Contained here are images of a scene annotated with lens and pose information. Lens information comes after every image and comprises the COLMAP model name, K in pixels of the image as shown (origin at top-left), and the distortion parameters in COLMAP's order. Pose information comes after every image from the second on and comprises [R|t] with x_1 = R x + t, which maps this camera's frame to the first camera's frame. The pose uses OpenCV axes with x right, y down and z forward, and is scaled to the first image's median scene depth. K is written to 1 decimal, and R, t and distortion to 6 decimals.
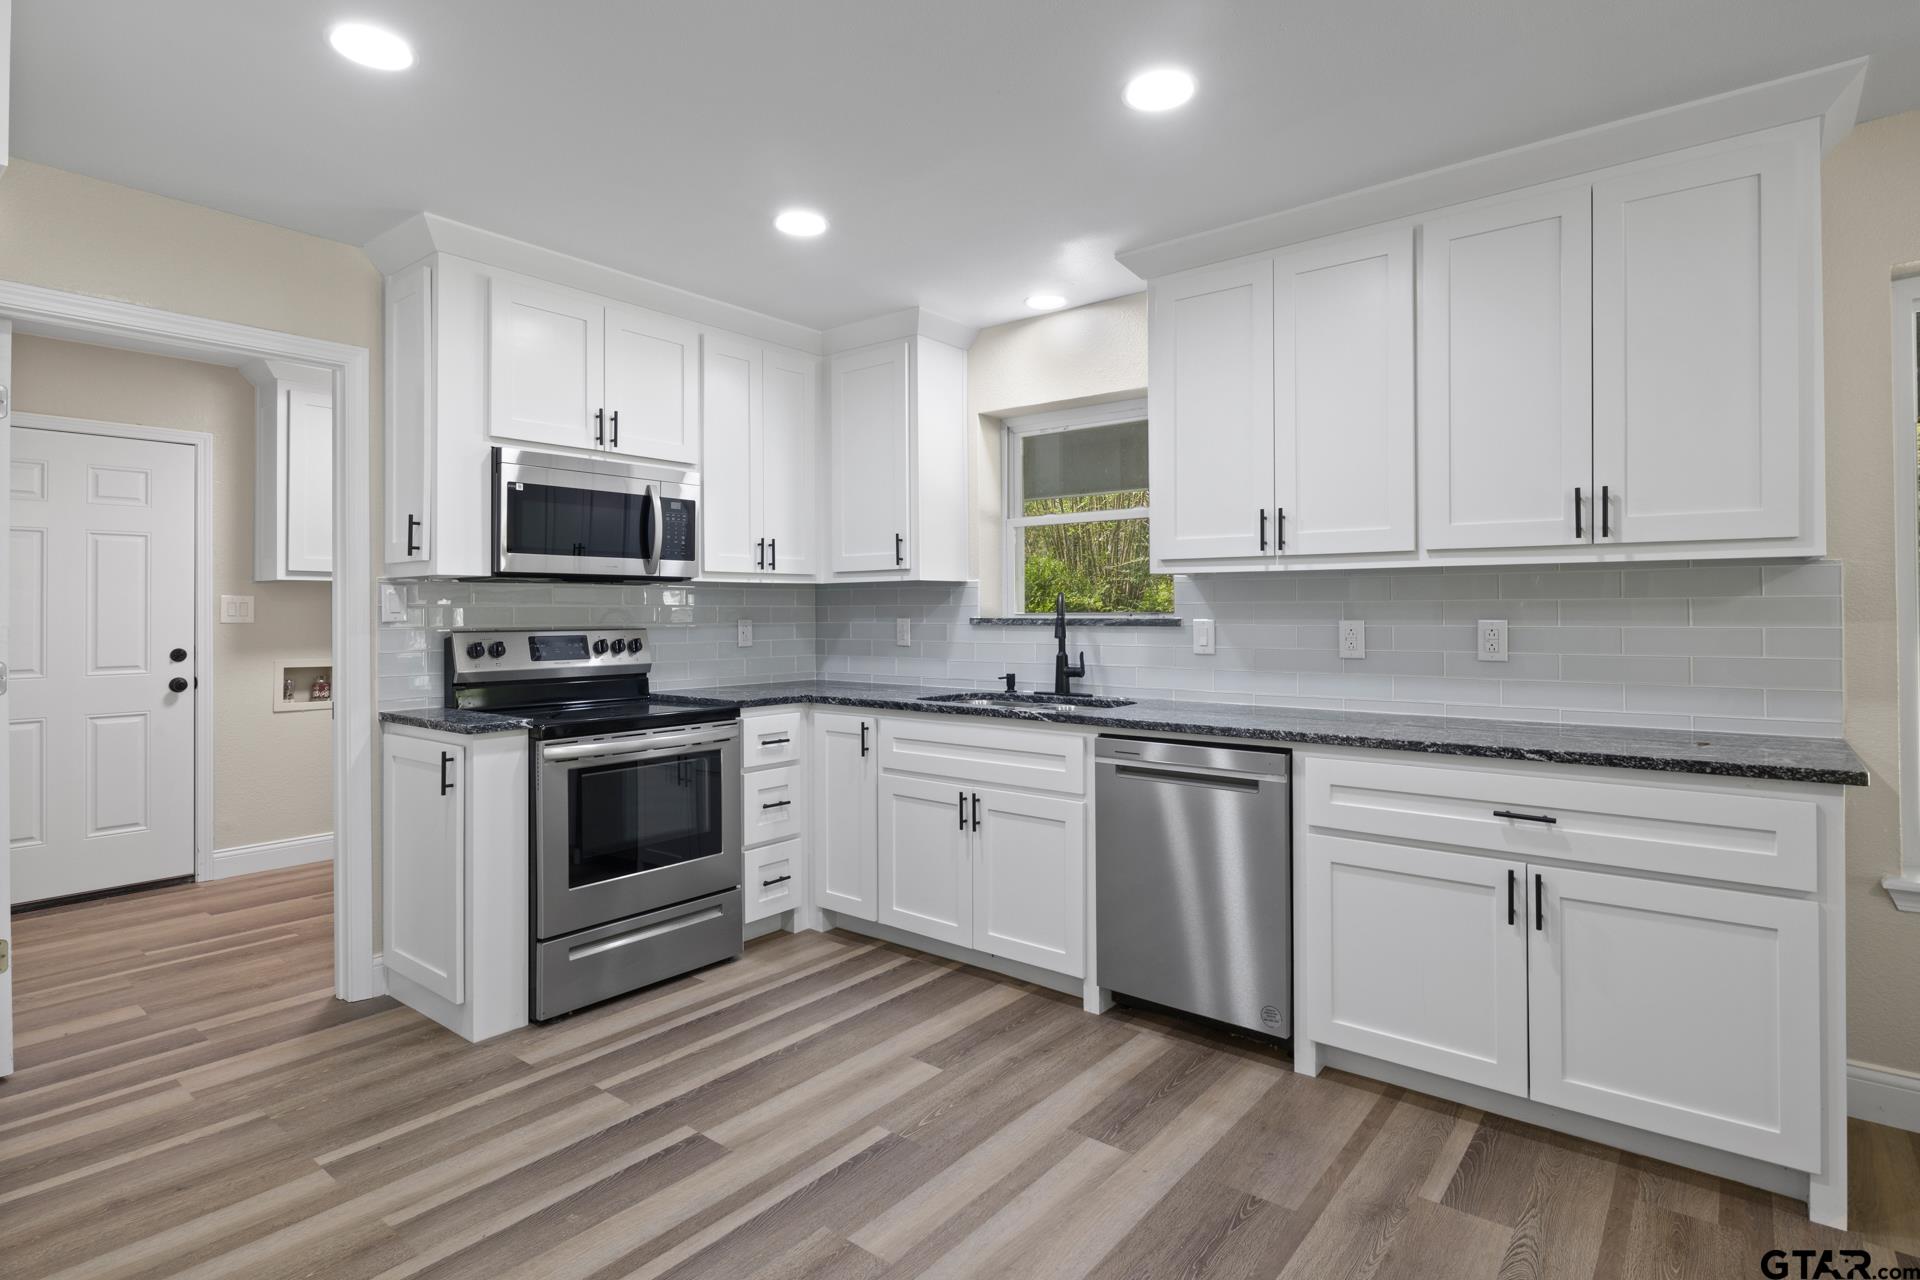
lens RADIAL K [[967.3, 0, 959.9], [0, 967.3, 608.1], [0, 0, 1]] dist [-0.000102, -0.005001]
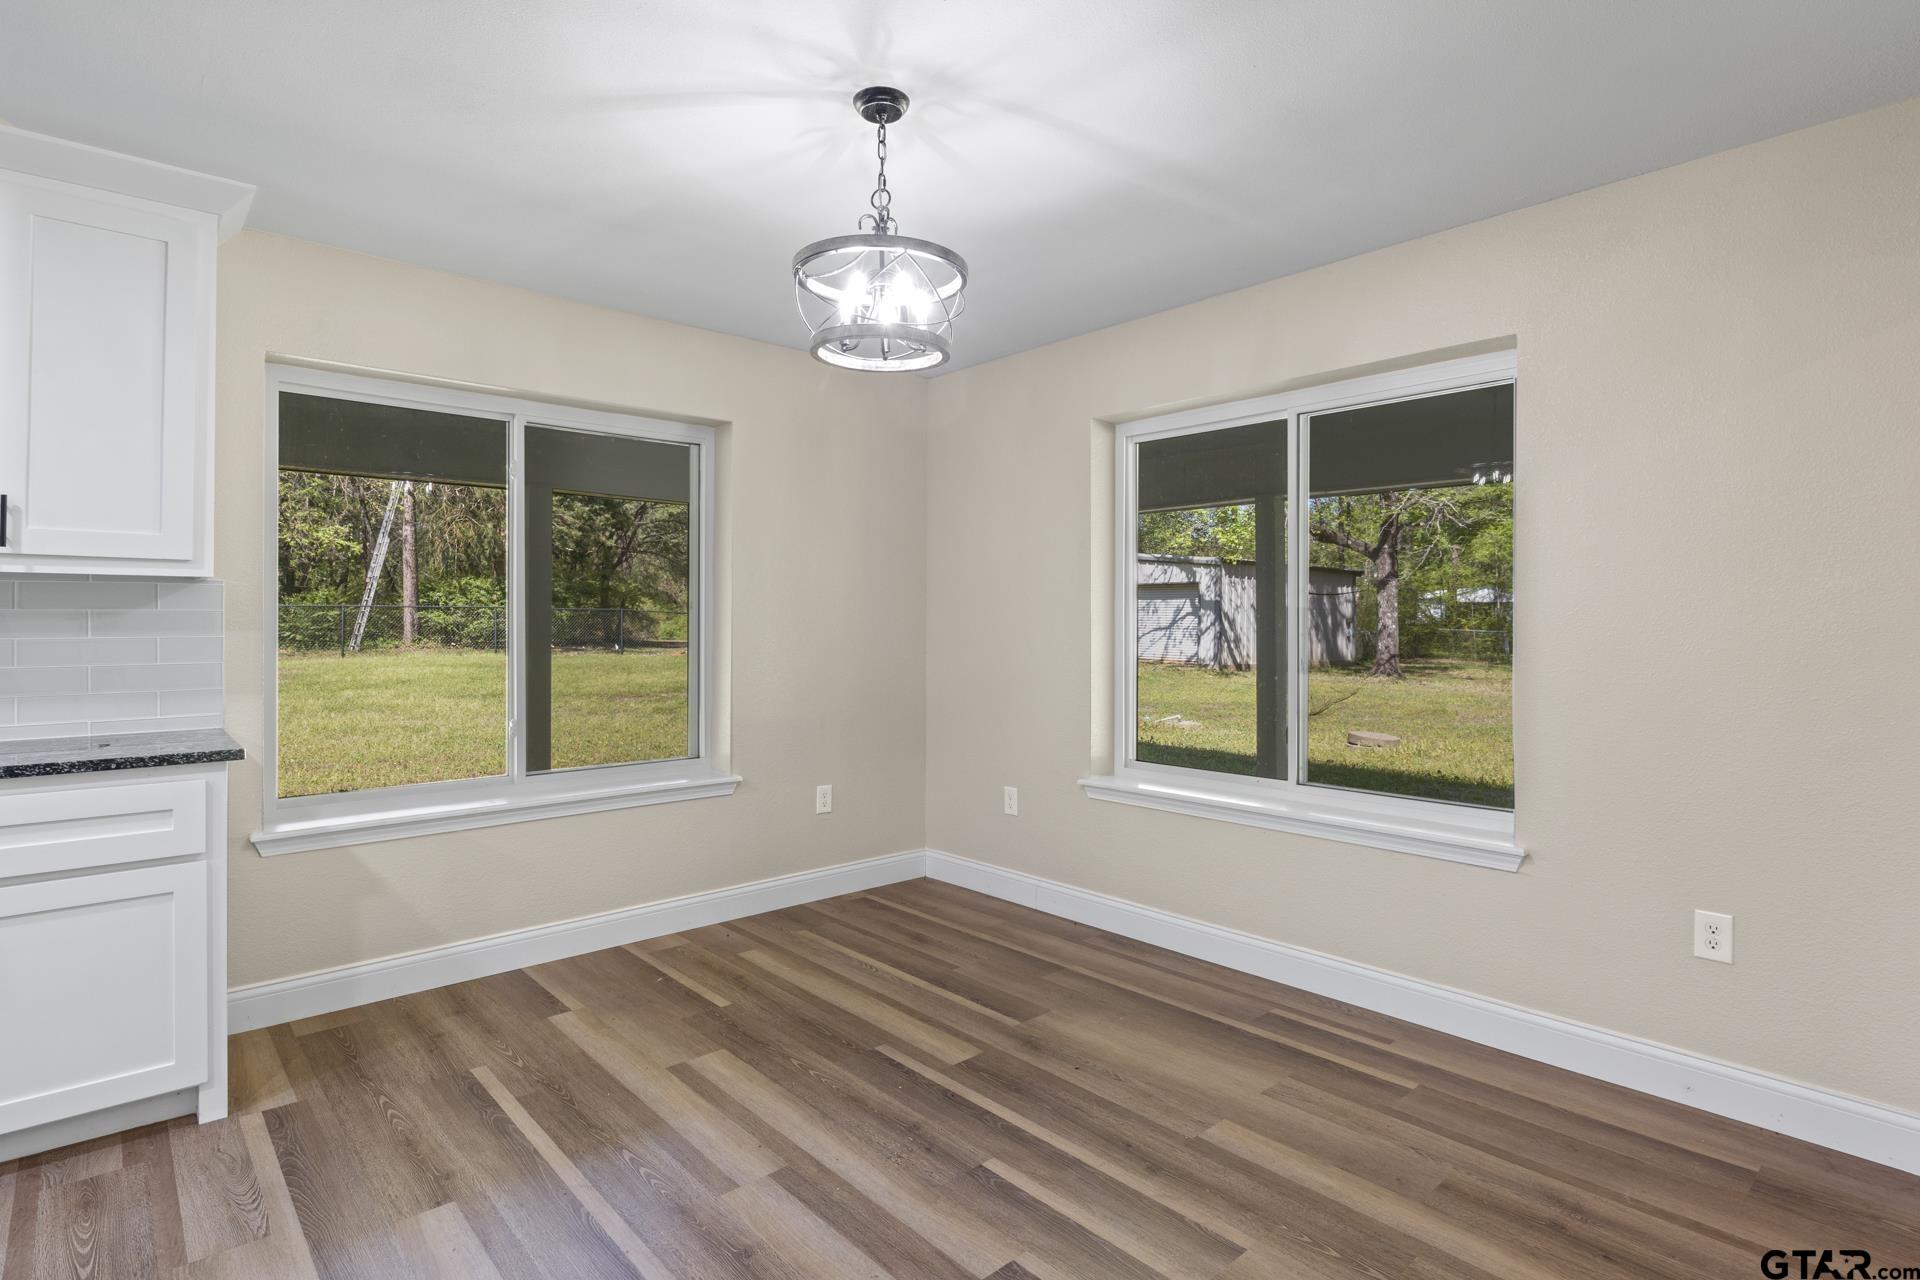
lens RADIAL K [[967.3, 0, 959.9], [0, 967.3, 608.1], [0, 0, 1]] dist [-0.000102, -0.005001]
pose [[0.162975, 0.016849, 0.986486, -0.130236], [-0.005156, 0.999855, -0.016226, -0.000419], [-0.986617, -0.002442, 0.163038, -0.111667]]
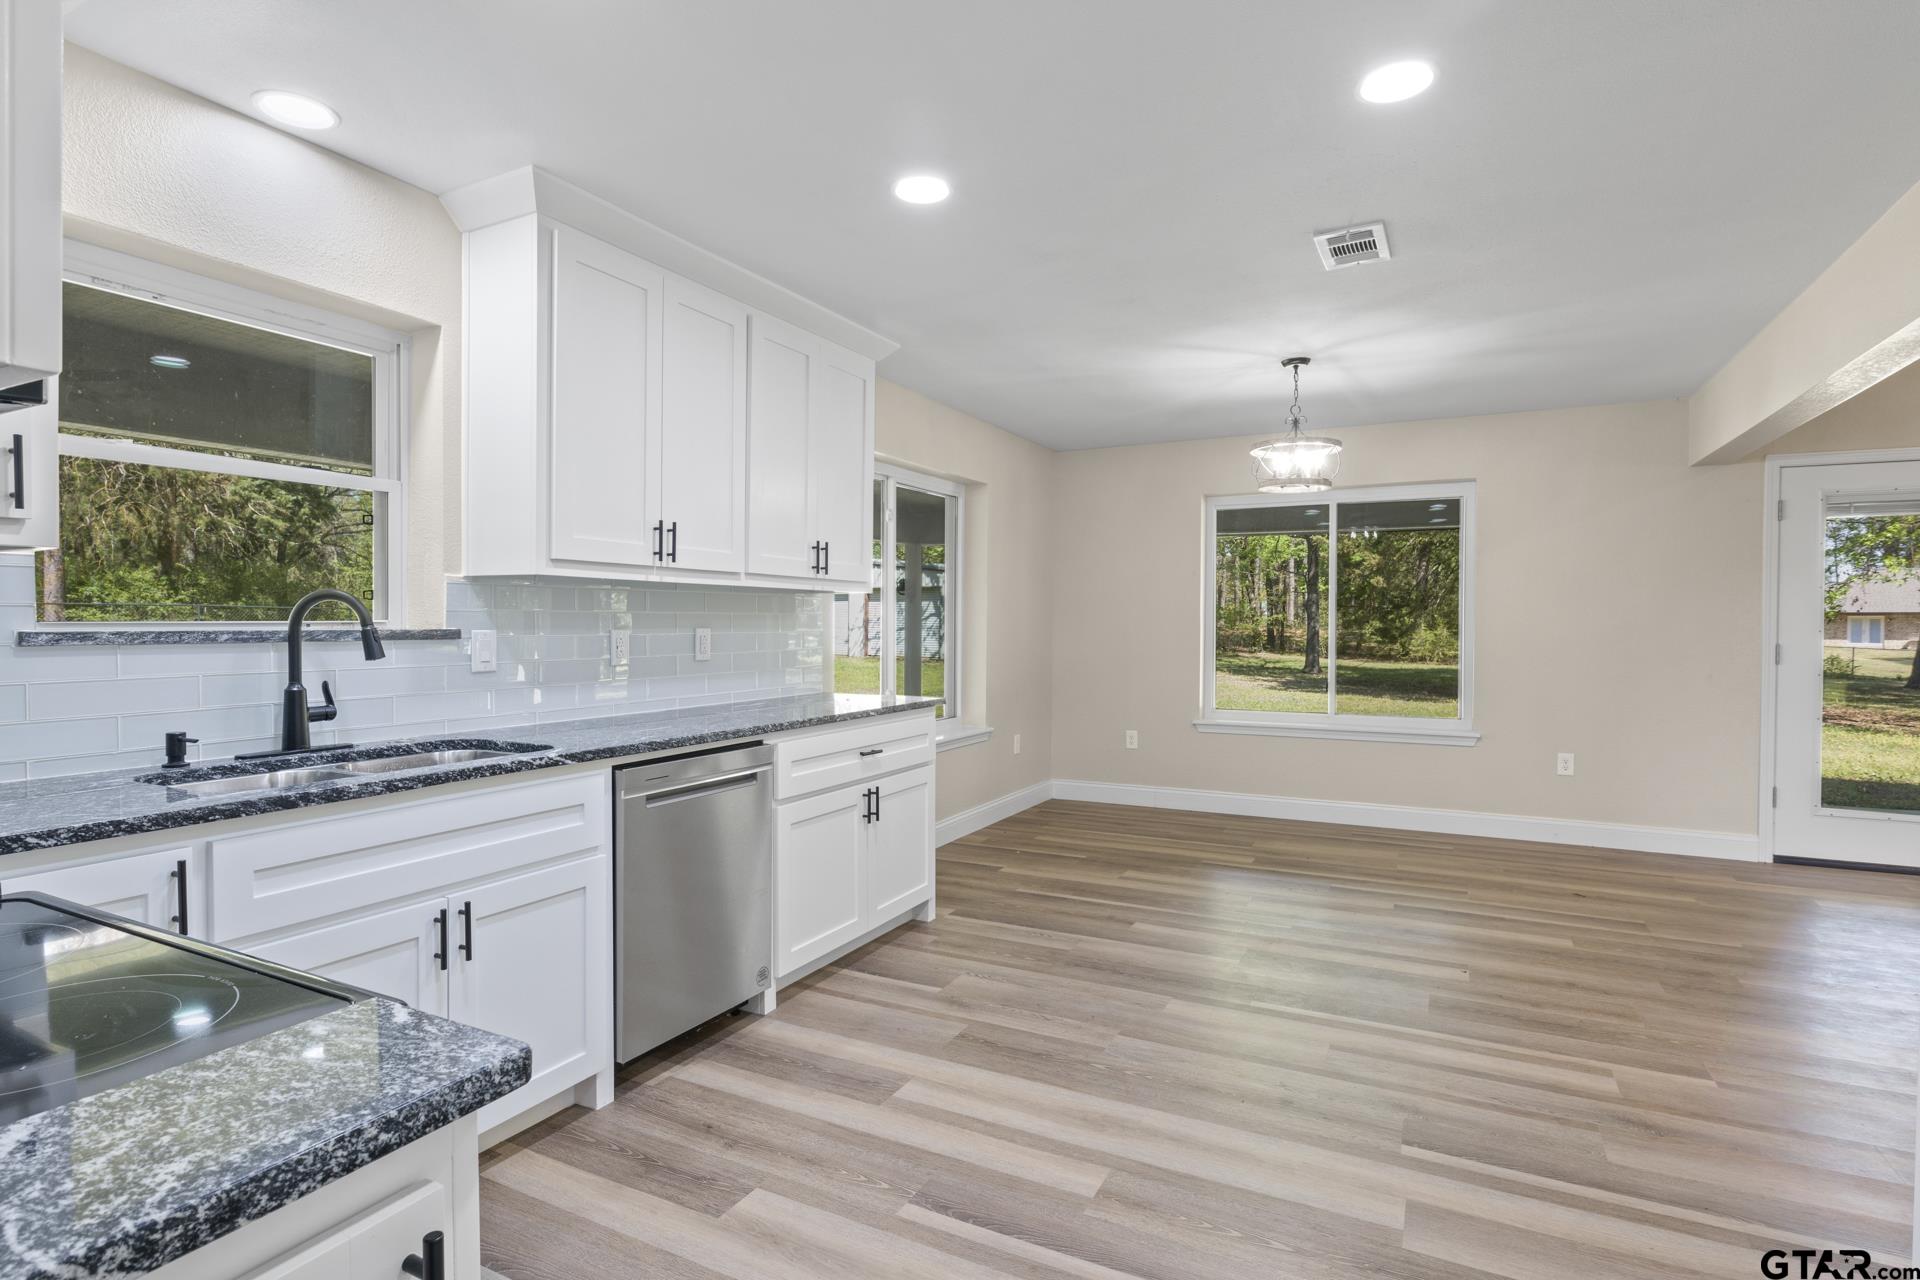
lens RADIAL K [[963.7, 0, 958.9], [0, 963.7, 624.1], [0, 0, 1]] dist [-0.007336, 0.000446]
pose [[-0.195103, 0.000567, 0.980783, -0.863461], [-0.004392, 0.999989, -0.001451, 0.007898], [-0.980773, -0.004590, -0.195098, 1.025063]]
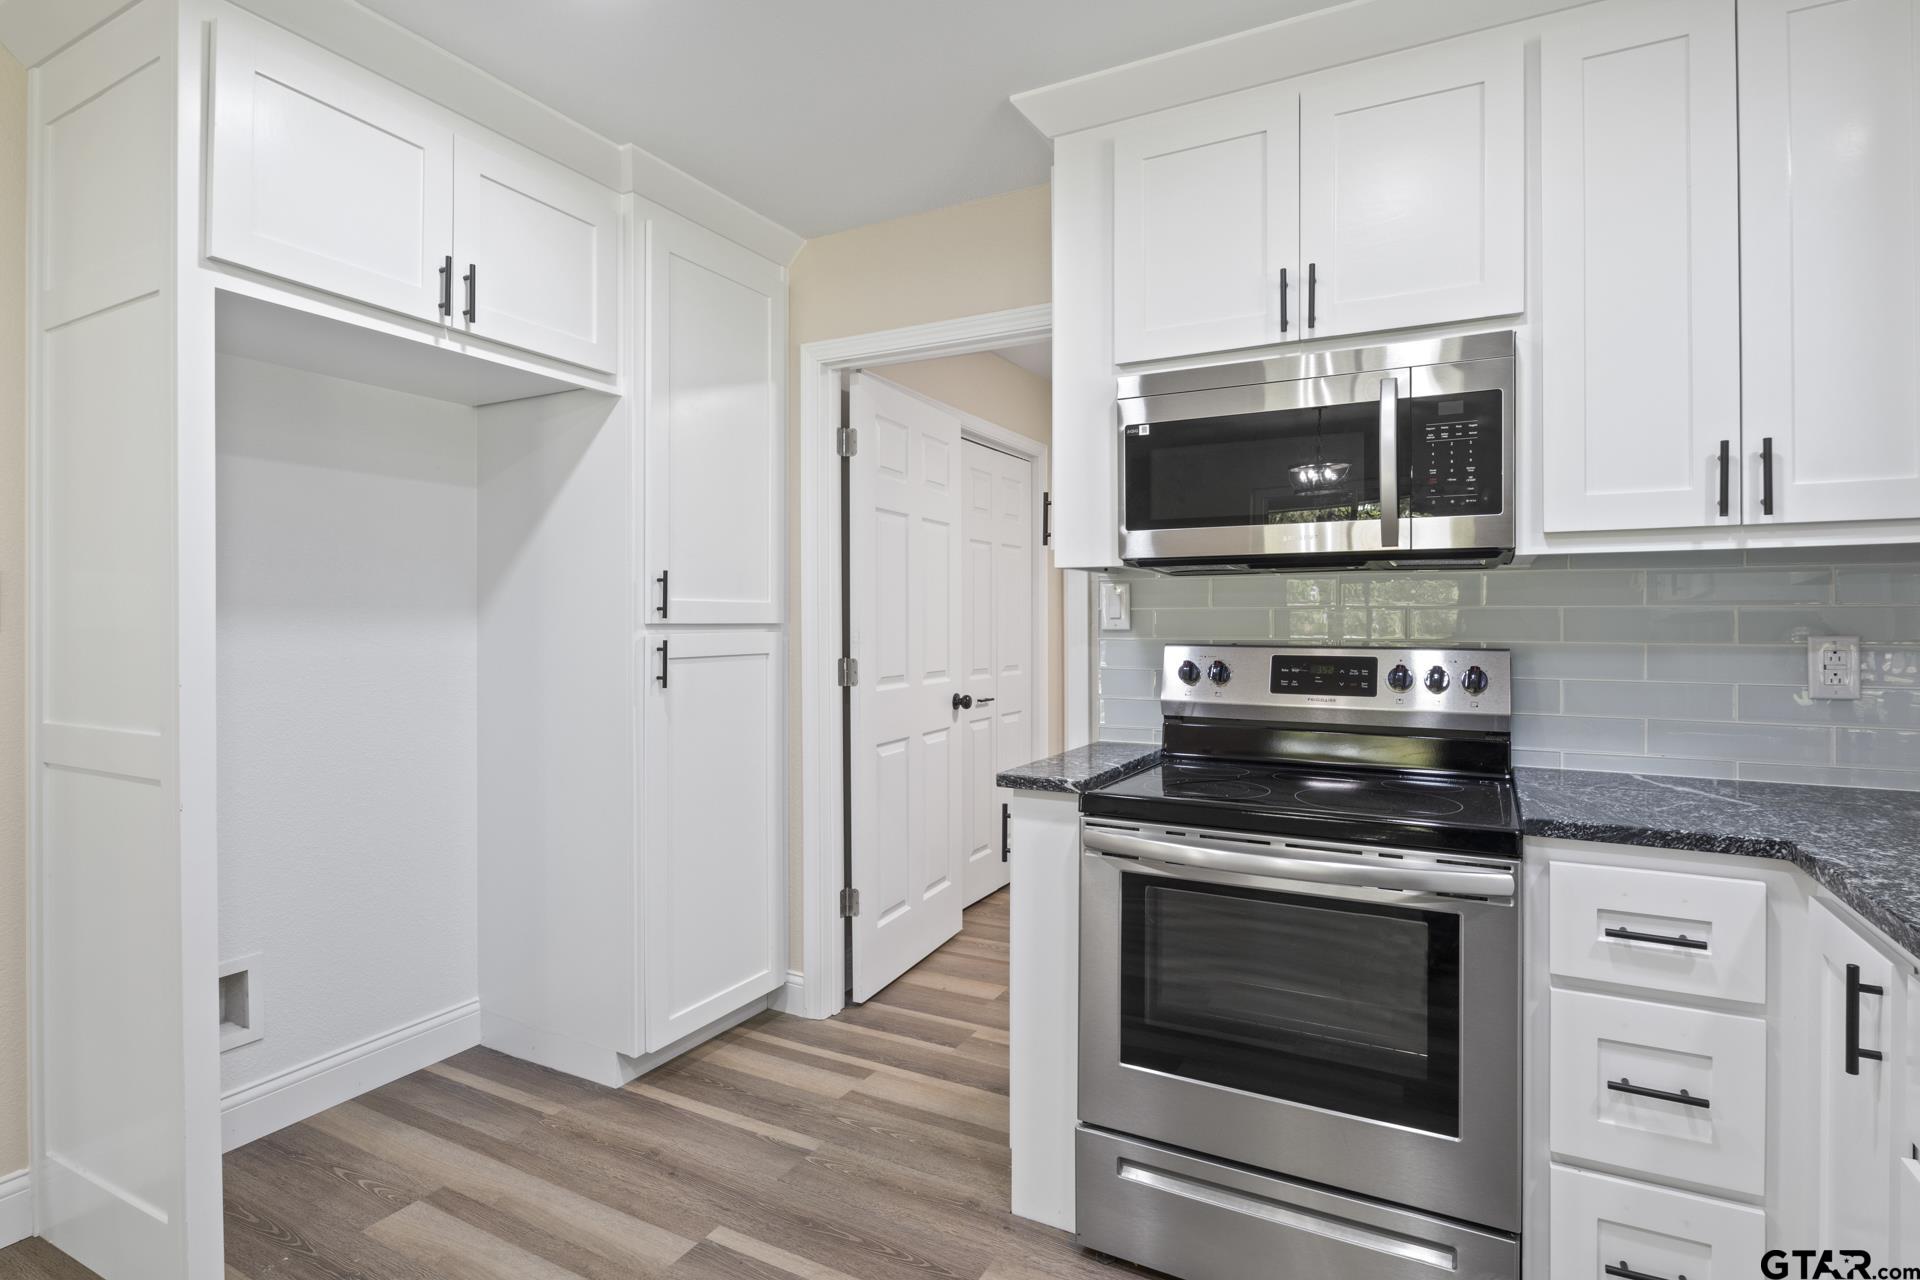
lens RADIAL K [[963.7, 0, 958.9], [0, 963.7, 624.1], [0, 0, 1]] dist [-0.007336, 0.000446]
pose [[0.182435, 0.007360, -0.983190, 0.214670], [0.003652, 0.999960, 0.008164, 0.002874], [0.983211, -0.005080, 0.182401, 0.917025]]
